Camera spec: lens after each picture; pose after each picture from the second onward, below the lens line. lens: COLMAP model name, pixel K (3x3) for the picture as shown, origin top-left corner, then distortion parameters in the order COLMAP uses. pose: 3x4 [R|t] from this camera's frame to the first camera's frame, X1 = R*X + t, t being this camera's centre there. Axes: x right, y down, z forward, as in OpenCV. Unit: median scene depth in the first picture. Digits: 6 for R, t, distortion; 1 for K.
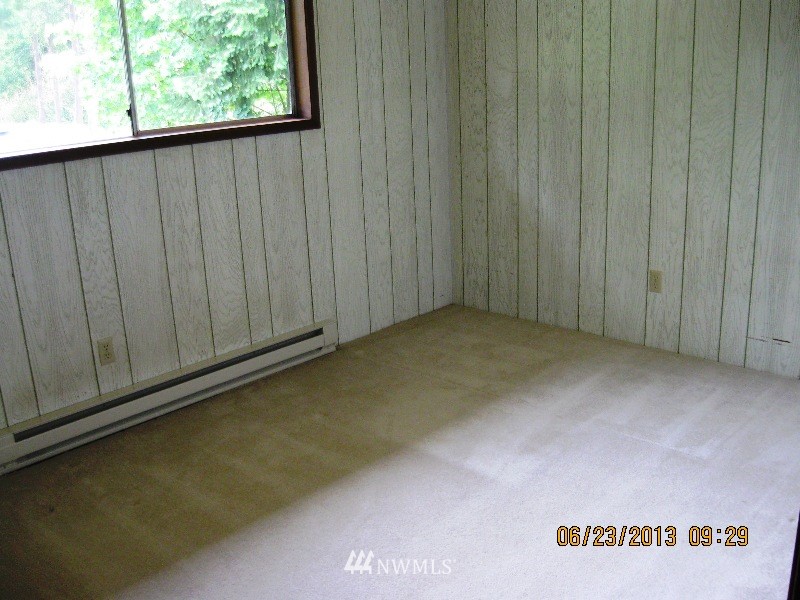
lens RADIAL K [[827.0, 0, 400.3], [0, 827.0, 299.8], [0, 0, 1]] dist [-0.113240, 0.000000]
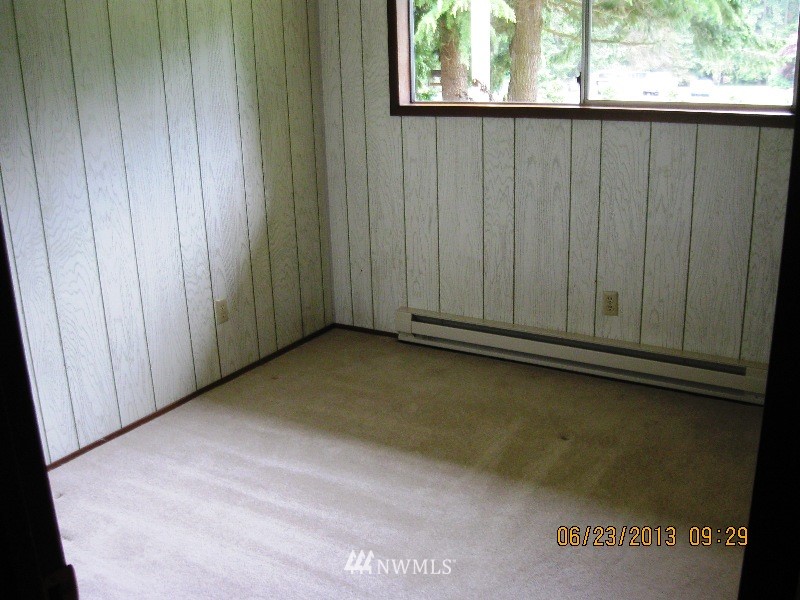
lens RADIAL K [[827.0, 0, 398.8], [0, 827.0, 300.7], [0, 0, 1]] dist [-0.113240, 0.000000]
pose [[0.183230, 0.327820, -0.926801, 0.679813], [-0.244933, 0.928255, 0.279911, -0.202889], [0.952068, 0.175716, 0.250379, 0.555200]]
